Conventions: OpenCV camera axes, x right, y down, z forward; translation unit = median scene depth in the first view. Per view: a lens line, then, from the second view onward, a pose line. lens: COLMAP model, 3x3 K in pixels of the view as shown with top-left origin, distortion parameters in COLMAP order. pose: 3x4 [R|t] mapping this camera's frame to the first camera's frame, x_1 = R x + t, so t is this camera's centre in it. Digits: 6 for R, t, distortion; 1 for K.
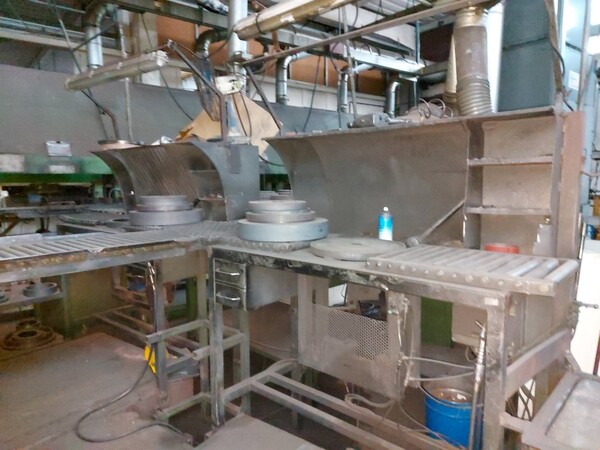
lens RADIAL K [[425.2, 0, 297.8], [0, 425.2, 219.7], [0, 0, 1]] dist [0.075988, -0.062950]
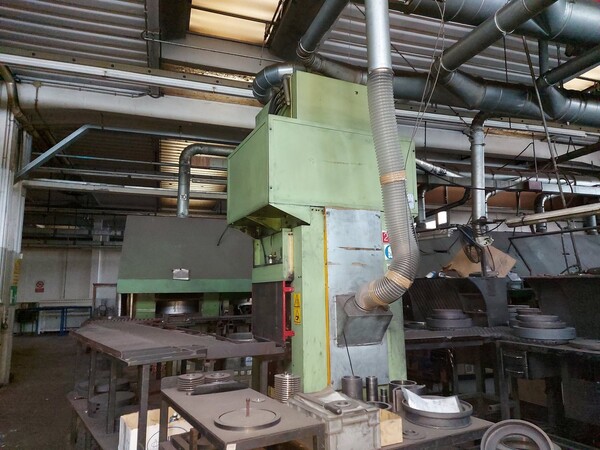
lens RADIAL K [[425.2, 0, 300.9], [0, 425.2, 229.9], [0, 0, 1]] dist [0.075988, -0.062950]
pose [[0.932627, -0.045175, -0.358004, -0.300781], [-0.036178, 0.975427, -0.217332, 0.032685], [0.359025, 0.215642, 0.908075, -0.998946]]
